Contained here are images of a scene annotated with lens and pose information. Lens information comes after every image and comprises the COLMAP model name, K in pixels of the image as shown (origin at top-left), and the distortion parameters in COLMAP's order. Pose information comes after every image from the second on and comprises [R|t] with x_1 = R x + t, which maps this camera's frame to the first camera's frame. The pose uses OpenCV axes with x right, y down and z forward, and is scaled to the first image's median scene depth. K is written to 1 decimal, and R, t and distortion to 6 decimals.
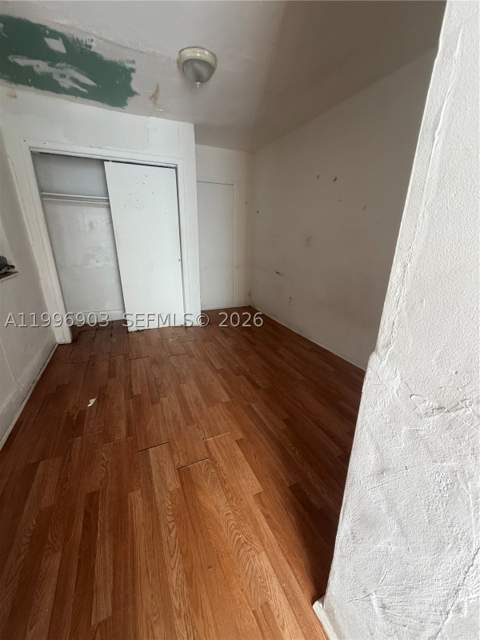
lens RADIAL K [[256.0, 0, 239.9], [0, 256.0, 319.9], [0, 0, 1]] dist [0.000599, -0.000063]
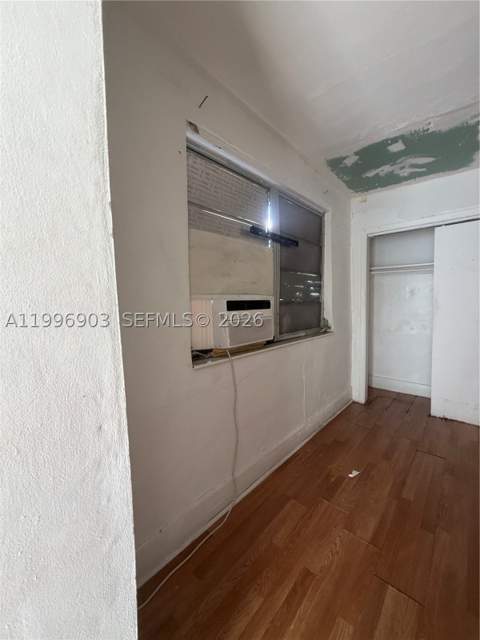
lens RADIAL K [[256.0, 0, 238.9], [0, 256.0, 318.7], [0, 0, 1]] dist [0.000599, -0.000063]
pose [[0.398996, 0.041977, -0.915991, 0.076702], [-0.269446, 0.960217, -0.073364, -0.036221], [0.876471, 0.276083, 0.394433, 0.102373]]
